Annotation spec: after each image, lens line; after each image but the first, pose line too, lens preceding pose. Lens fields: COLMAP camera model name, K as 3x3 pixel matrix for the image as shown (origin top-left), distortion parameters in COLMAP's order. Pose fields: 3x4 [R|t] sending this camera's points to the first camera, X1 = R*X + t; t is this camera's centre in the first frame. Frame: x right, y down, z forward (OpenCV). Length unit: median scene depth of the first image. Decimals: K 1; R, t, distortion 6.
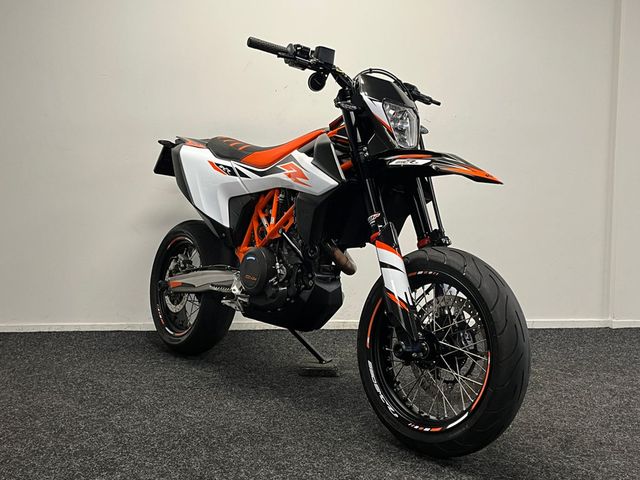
lens RADIAL K [[674.8, 0, 320.0], [0, 674.8, 240.0], [0, 0, 1]] dist [-0.002698, -0.001680]
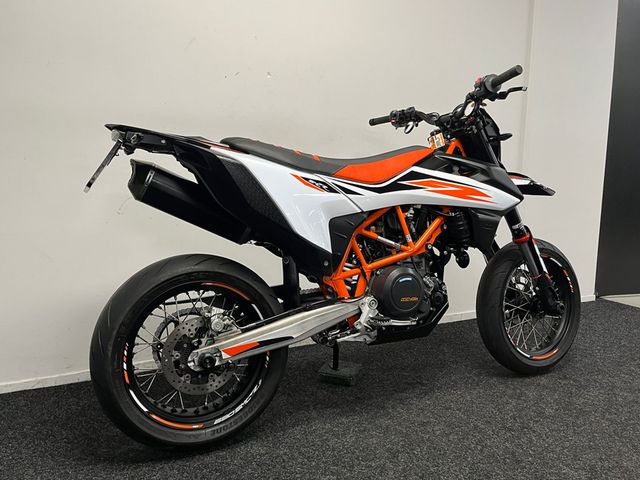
lens RADIAL K [[531.3, 0, 320.0], [0, 531.3, 240.0], [0, 0, 1]] dist [0.053689, -0.002456]
pose [[0.222795, -0.138422, 0.964988, -0.874349], [0.065798, 0.989746, 0.126782, -0.136238], [-0.972642, 0.035248, 0.229618, 0.964064]]
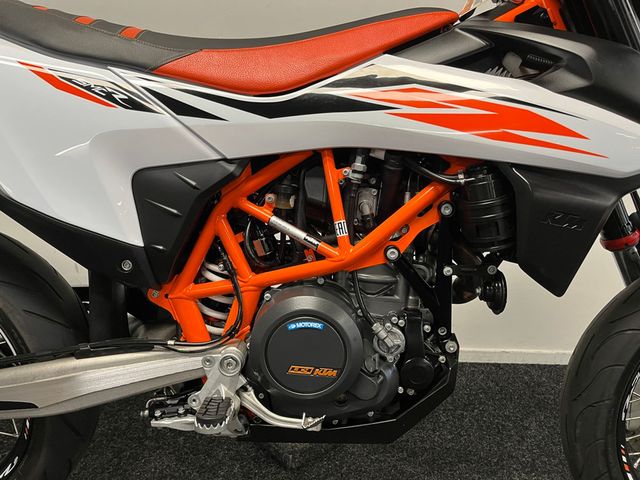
lens RADIAL K [[486.7, 0, 320.0], [0, 486.7, 240.0], [0, 0, 1]] dist [0.073811, -0.114615]
pose [[0.647663, -0.191827, 0.737384, -0.312010], [0.042429, 0.975367, 0.216471, -0.089602], [-0.760745, -0.108914, 0.639848, 0.827453]]
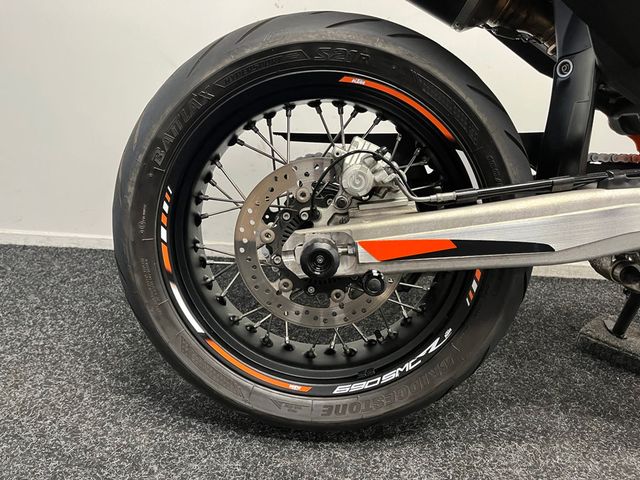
lens RADIAL K [[486.7, 0, 320.0], [0, 486.7, 240.0], [0, 0, 1]] dist [0.073811, -0.114615]
pose [[0.650712, -0.207513, 0.730419, -0.469620], [0.004554, 0.962982, 0.269527, 0.009244], [-0.759311, -0.172058, 0.627569, 1.101016]]
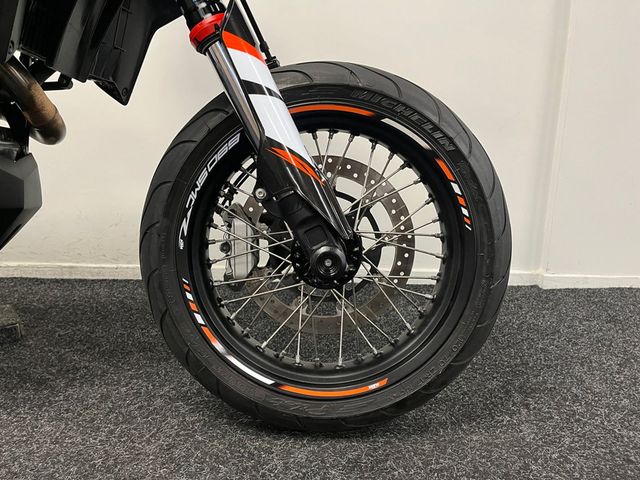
lens RADIAL K [[486.7, 0, 320.0], [0, 486.7, 240.0], [0, 0, 1]] dist [0.073811, -0.114615]
pose [[0.655641, -0.170271, 0.735624, -0.104455], [0.046394, 0.981486, 0.185830, 0.063669], [-0.753646, -0.087709, 0.651402, 0.607261]]
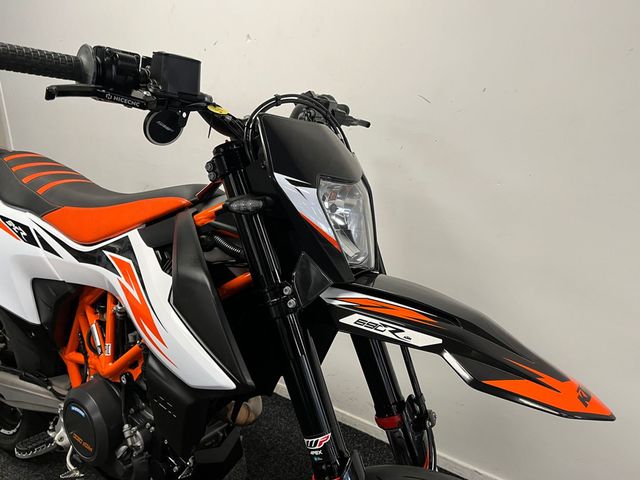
lens RADIAL K [[486.7, 0, 320.0], [0, 486.7, 240.0], [0, 0, 1]] dist [0.073811, -0.114615]
pose [[0.962394, -0.090048, 0.256300, 0.003860], [0.026032, 0.969692, 0.242939, -0.219105], [-0.270408, -0.227131, 0.935570, 0.591041]]
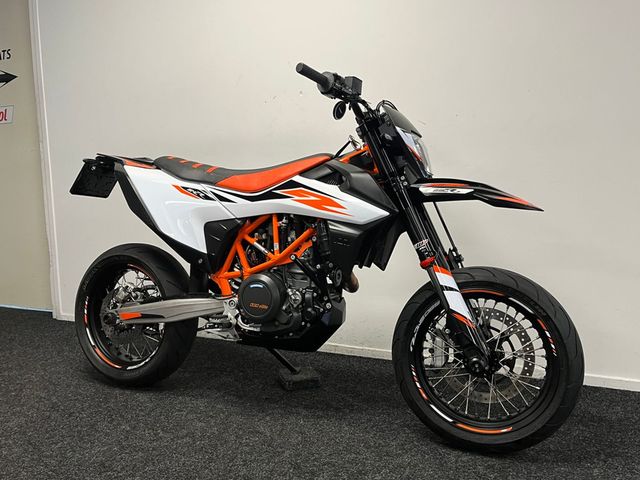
lens RADIAL K [[557.9, 0, 320.0], [0, 557.9, 240.0], [0, 0, 1]] dist [0.043999, -0.008882]
pose [[0.895967, -0.065435, 0.439274, -0.381002], [0.051249, 0.997712, 0.044092, -0.072618], [-0.441154, -0.016992, 0.897270, 0.234630]]
